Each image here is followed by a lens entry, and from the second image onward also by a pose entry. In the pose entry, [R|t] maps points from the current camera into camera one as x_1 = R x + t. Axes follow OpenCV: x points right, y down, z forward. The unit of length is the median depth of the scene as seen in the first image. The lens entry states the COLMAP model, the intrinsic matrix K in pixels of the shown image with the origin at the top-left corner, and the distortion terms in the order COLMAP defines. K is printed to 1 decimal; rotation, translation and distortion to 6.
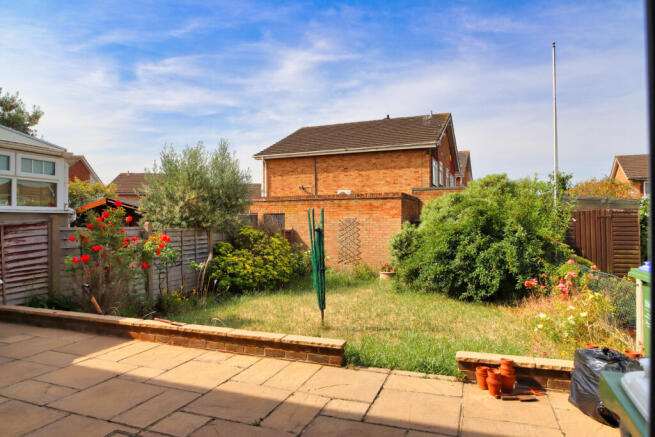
lens RADIAL K [[416.4, 0, 331.5], [0, 416.4, 219.2], [0, 0, 1]] dist [-0.027078, 0.001758]
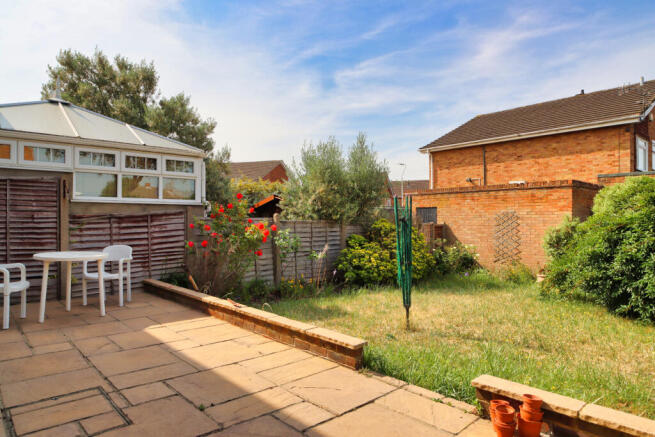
lens RADIAL K [[416.4, 0, 331.5], [0, 416.4, 219.2], [0, 0, 1]] dist [-0.027078, 0.001758]
pose [[0.889529, 0.004620, -0.456855, 0.162798], [-0.002119, 0.999980, 0.005987, 0.012864], [0.456874, -0.004358, 0.889521, 0.083150]]
